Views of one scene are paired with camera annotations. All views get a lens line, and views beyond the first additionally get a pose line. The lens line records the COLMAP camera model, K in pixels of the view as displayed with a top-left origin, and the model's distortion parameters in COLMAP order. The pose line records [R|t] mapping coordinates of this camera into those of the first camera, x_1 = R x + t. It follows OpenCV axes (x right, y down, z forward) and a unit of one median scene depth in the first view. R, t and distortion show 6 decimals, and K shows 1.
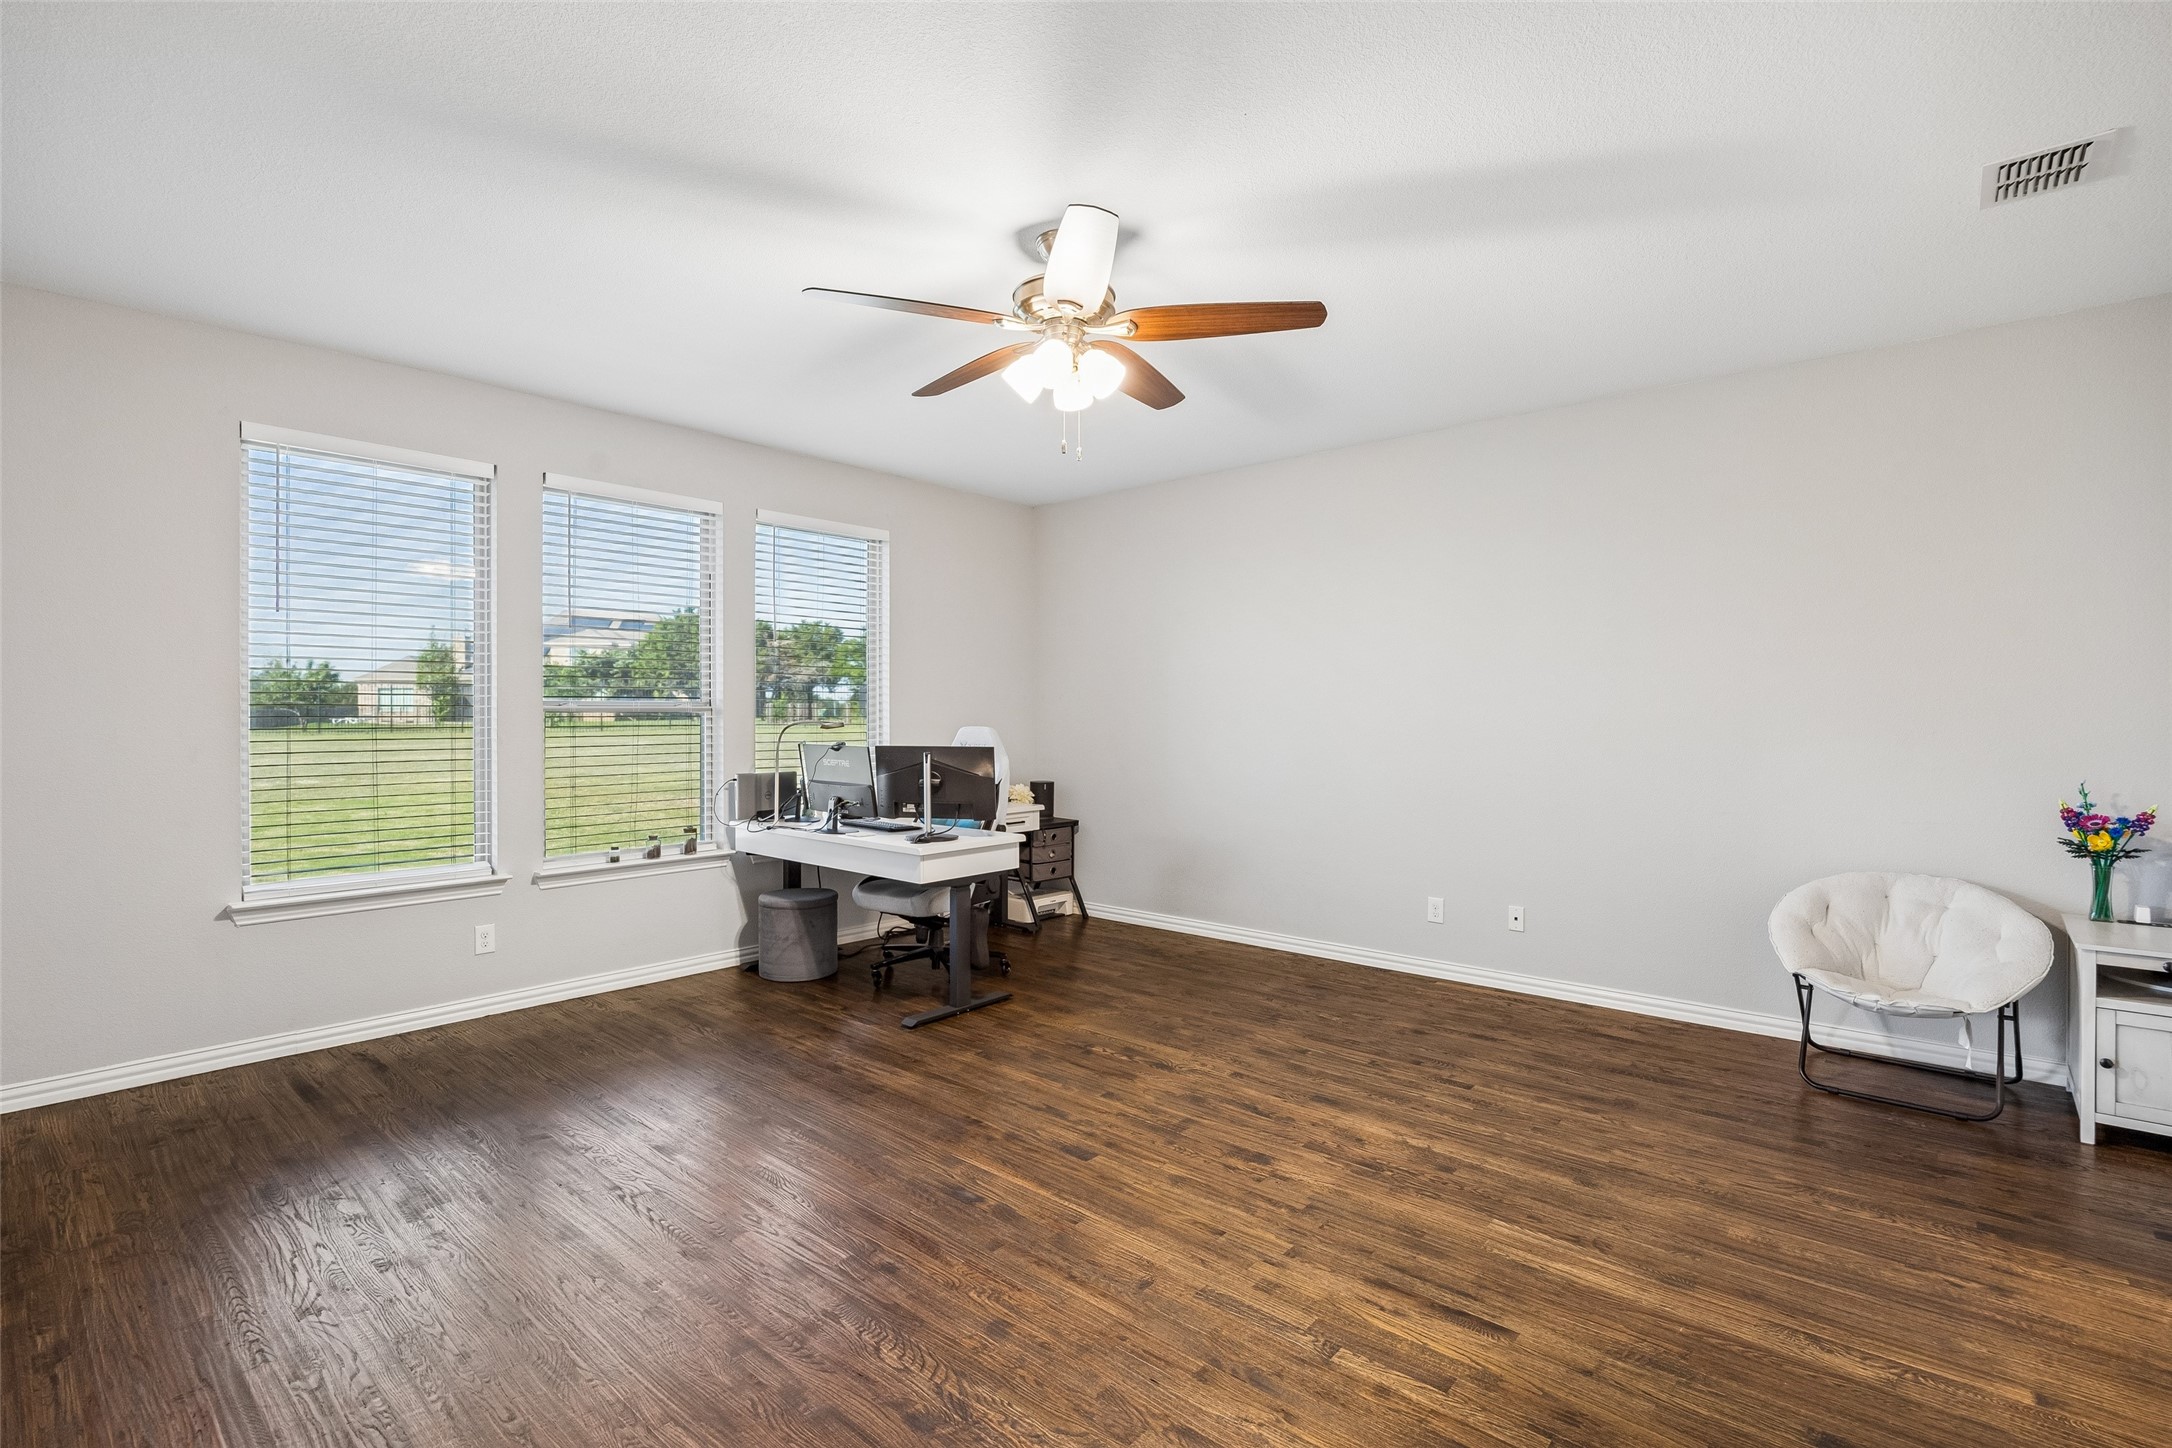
lens RADIAL K [[998.8, 0, 1092.5], [0, 998.8, 718.0], [0, 0, 1]] dist [-0.018991, 0.001552]
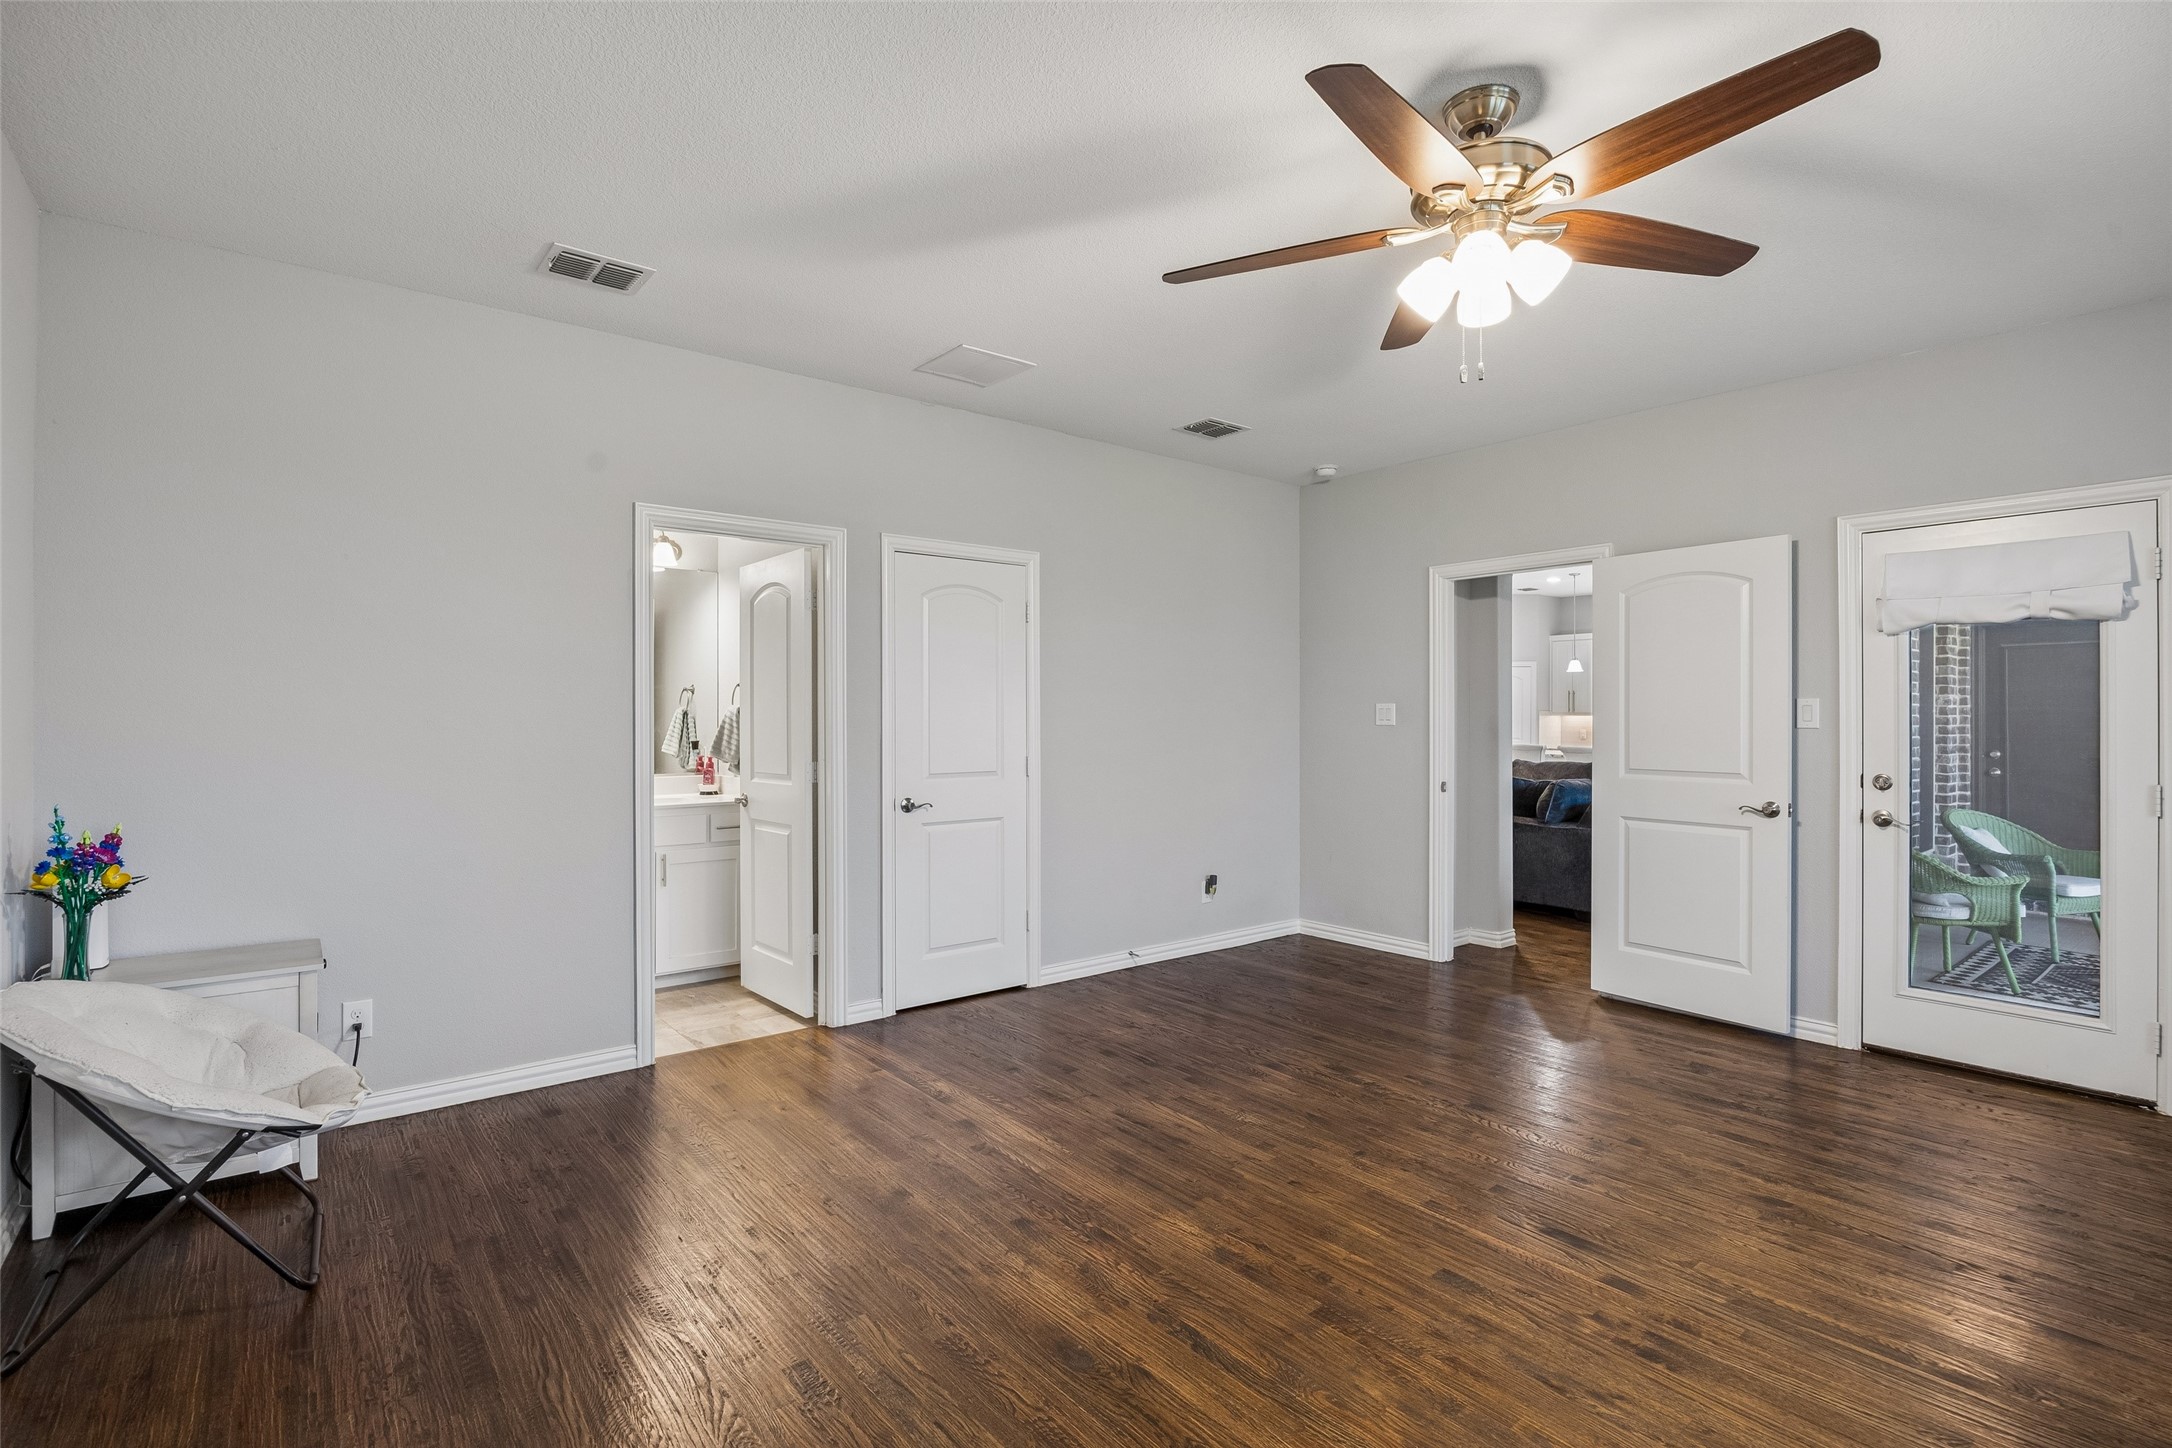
lens RADIAL K [[998.8, 0, 1077.3], [0, 998.8, 722.6], [0, 0, 1]] dist [-0.018991, 0.001552]
pose [[-0.982847, 0.003449, 0.184390, 0.149055], [0.004499, 0.999976, 0.005278, -0.002809], [-0.184368, 0.006017, -0.982839, 2.001937]]
